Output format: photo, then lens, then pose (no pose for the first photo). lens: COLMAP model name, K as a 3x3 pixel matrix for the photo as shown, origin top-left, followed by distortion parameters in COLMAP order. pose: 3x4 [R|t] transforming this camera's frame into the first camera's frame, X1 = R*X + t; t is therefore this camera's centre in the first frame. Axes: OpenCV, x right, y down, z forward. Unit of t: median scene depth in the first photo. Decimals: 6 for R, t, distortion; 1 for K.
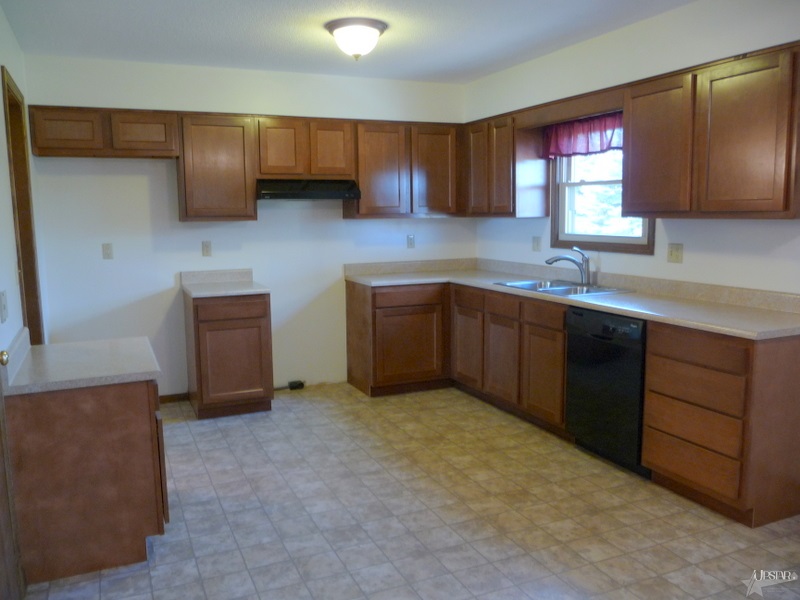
lens RADIAL K [[650.9, 0, 387.3], [0, 650.9, 304.4], [0, 0, 1]] dist [-0.038215, 0.016736]
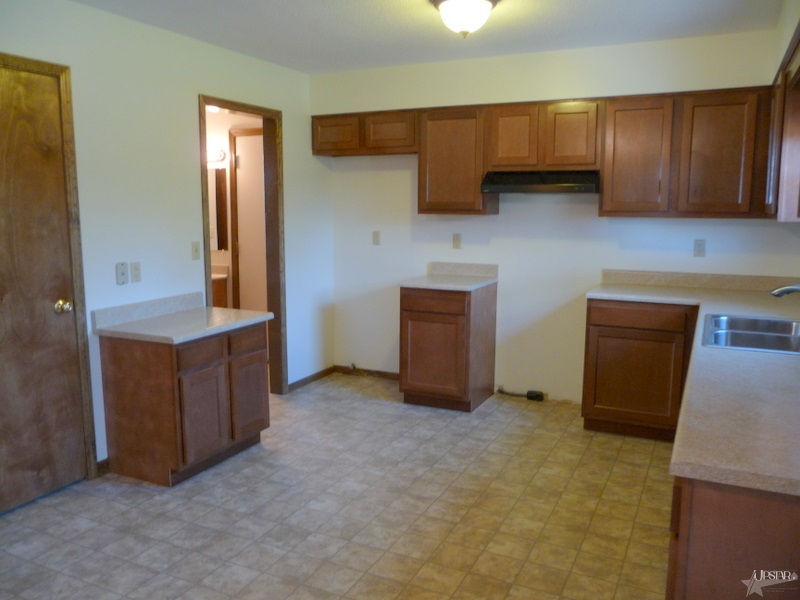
lens RADIAL K [[650.9, 0, 398.2], [0, 650.9, 300.4], [0, 0, 1]] dist [-0.038215, 0.016736]
pose [[0.654786, 0.124902, -0.745423, 0.506858], [-0.115469, 0.991205, 0.064656, -0.058127], [0.746942, 0.043738, 0.663449, 0.308844]]
